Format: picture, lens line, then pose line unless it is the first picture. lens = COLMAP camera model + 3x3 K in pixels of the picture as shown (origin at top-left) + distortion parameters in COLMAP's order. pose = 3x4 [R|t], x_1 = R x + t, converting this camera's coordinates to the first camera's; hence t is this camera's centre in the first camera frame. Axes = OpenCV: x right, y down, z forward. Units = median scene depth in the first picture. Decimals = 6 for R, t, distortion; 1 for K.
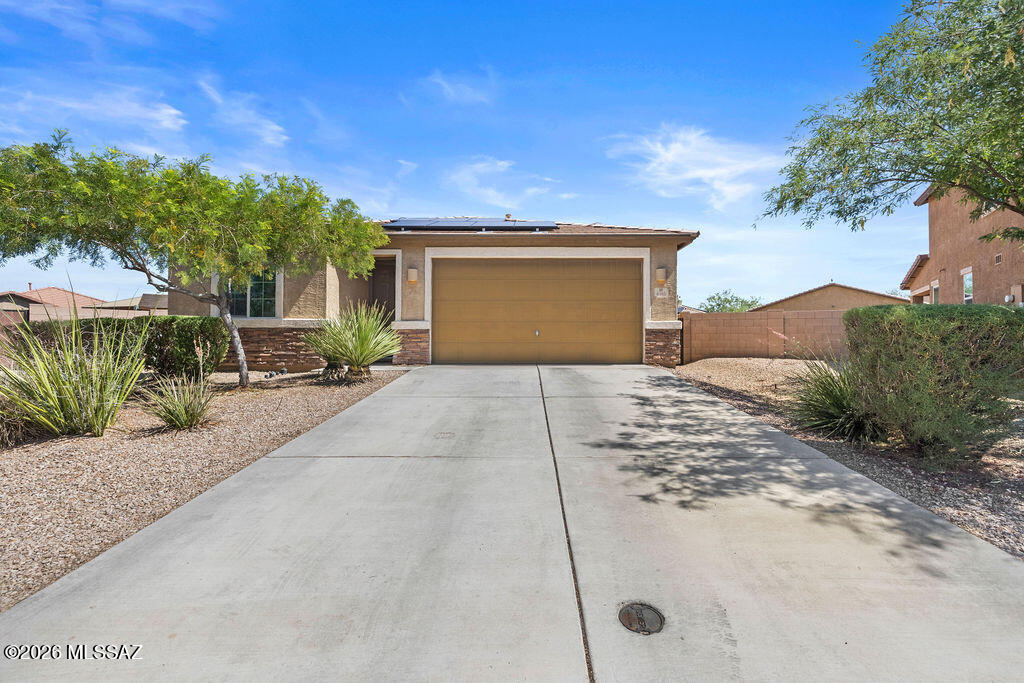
lens RADIAL K [[440.1, 0, 511.0], [0, 440.1, 339.2], [0, 0, 1]] dist [0.001688, 0.000339]
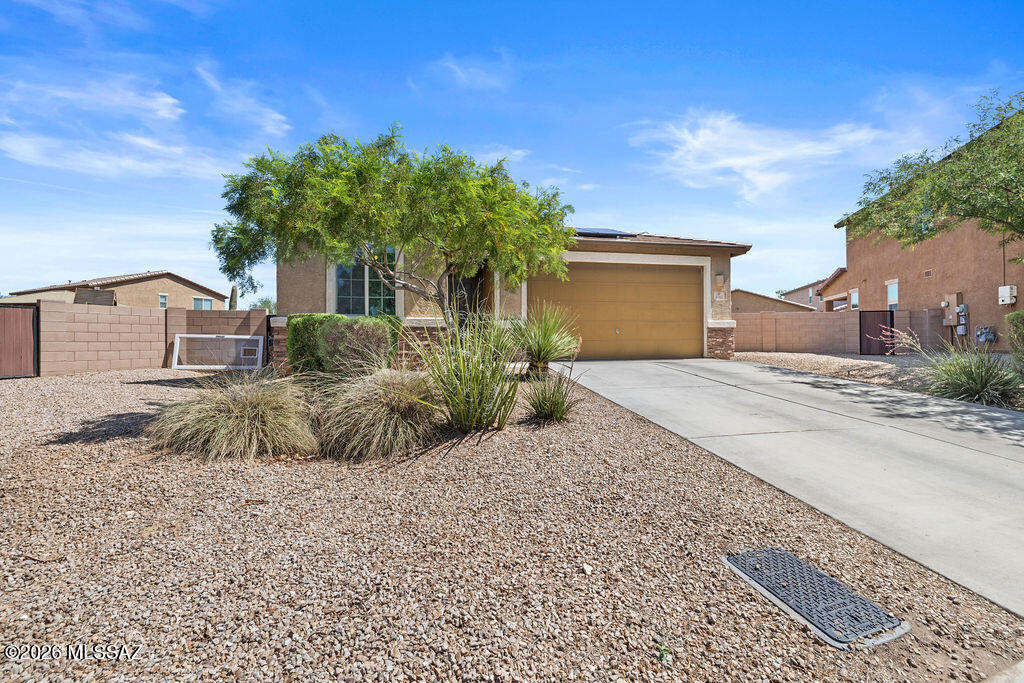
lens RADIAL K [[440.1, 0, 511.0], [0, 440.1, 339.2], [0, 0, 1]] dist [0.001688, 0.000339]
pose [[0.973509, -0.009119, 0.228466, -0.455926], [0.009042, 0.999958, 0.001386, 0.000884], [-0.228469, 0.000717, 0.973551, -0.001999]]
